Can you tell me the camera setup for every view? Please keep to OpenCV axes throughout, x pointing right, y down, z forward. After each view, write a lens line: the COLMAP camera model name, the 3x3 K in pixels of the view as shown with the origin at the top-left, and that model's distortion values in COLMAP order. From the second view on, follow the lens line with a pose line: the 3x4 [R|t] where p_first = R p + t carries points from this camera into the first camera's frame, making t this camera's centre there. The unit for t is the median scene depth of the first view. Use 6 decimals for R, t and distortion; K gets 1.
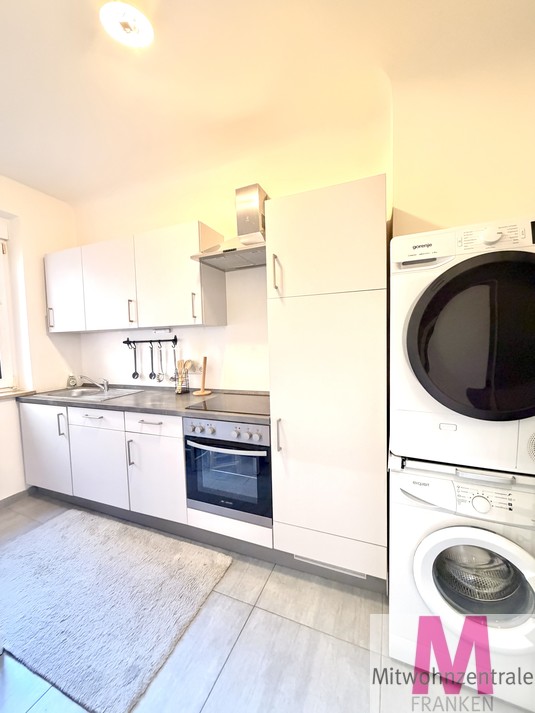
lens RADIAL K [[283.5, 0, 267.8], [0, 283.5, 355.1], [0, 0, 1]] dist [-0.000741, -0.000064]
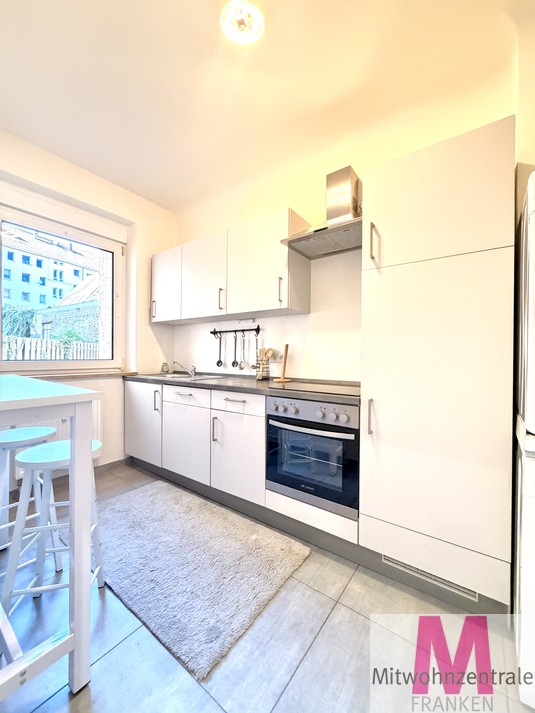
lens RADIAL K [[283.5, 0, 267.8], [0, 283.5, 355.2], [0, 0, 1]] dist [-0.000741, -0.000064]
pose [[0.970896, 0.036004, -0.236782, -0.063504], [-0.048803, 0.997634, -0.048413, 0.126550], [0.234478, 0.058559, 0.970356, 0.018356]]
